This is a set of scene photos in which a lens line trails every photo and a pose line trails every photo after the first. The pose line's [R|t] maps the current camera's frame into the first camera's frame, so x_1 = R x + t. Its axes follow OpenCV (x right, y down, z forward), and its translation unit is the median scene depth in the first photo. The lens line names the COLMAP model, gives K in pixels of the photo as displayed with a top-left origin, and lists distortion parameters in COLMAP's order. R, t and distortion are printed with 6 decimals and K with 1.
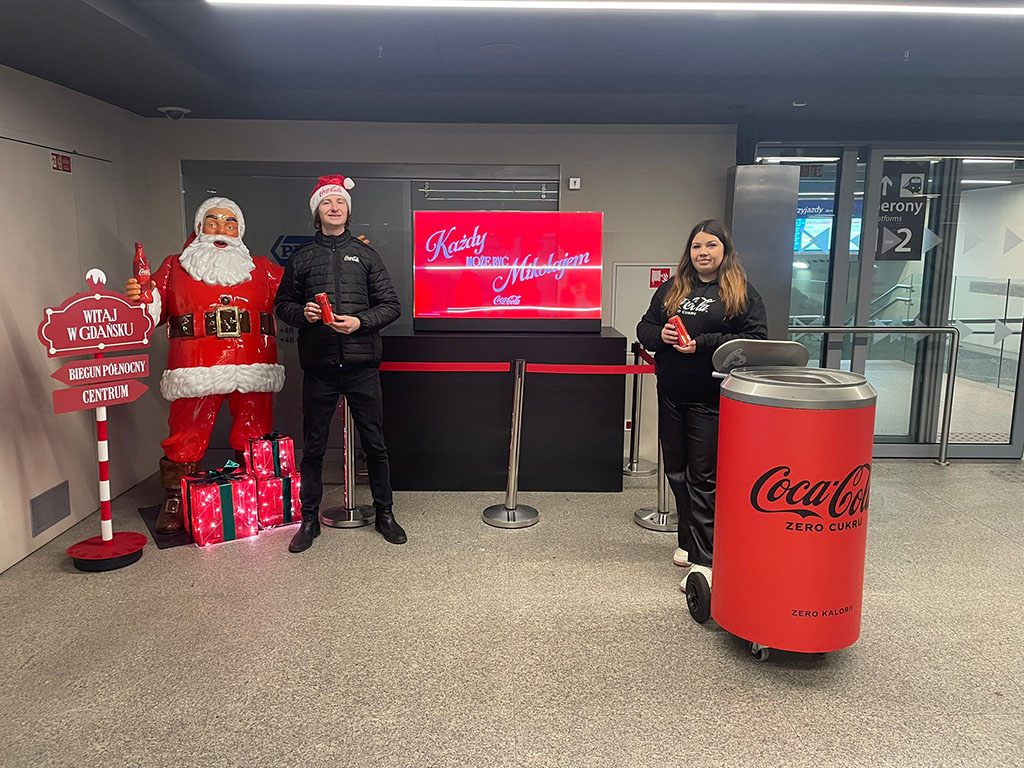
lens RADIAL K [[773.1, 0, 512.2], [0, 773.1, 376.0], [0, 0, 1]] dist [0.037268, -0.003176]
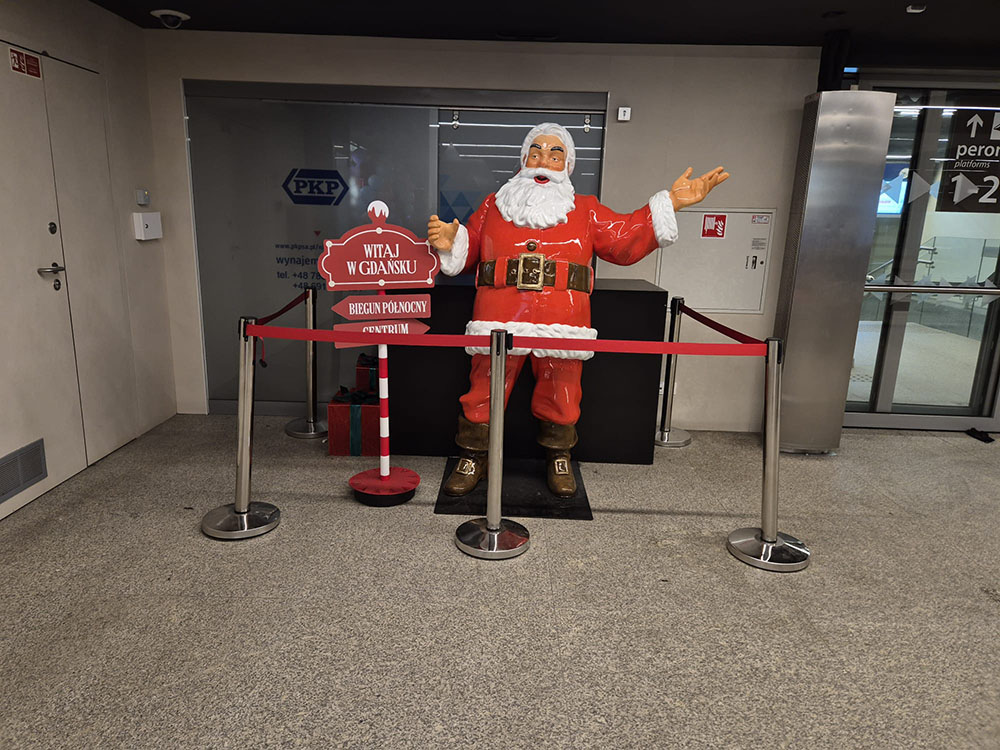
lens RADIAL K [[693.5, 0, 500.0], [0, 693.5, 375.0], [0, 0, 1]] dist [0.030683, -0.006877]
pose [[0.999216, 0.029193, -0.026732, -0.032893], [-0.027224, 0.997087, 0.071254, -0.006449], [0.028734, -0.070471, 0.997100, 0.202860]]
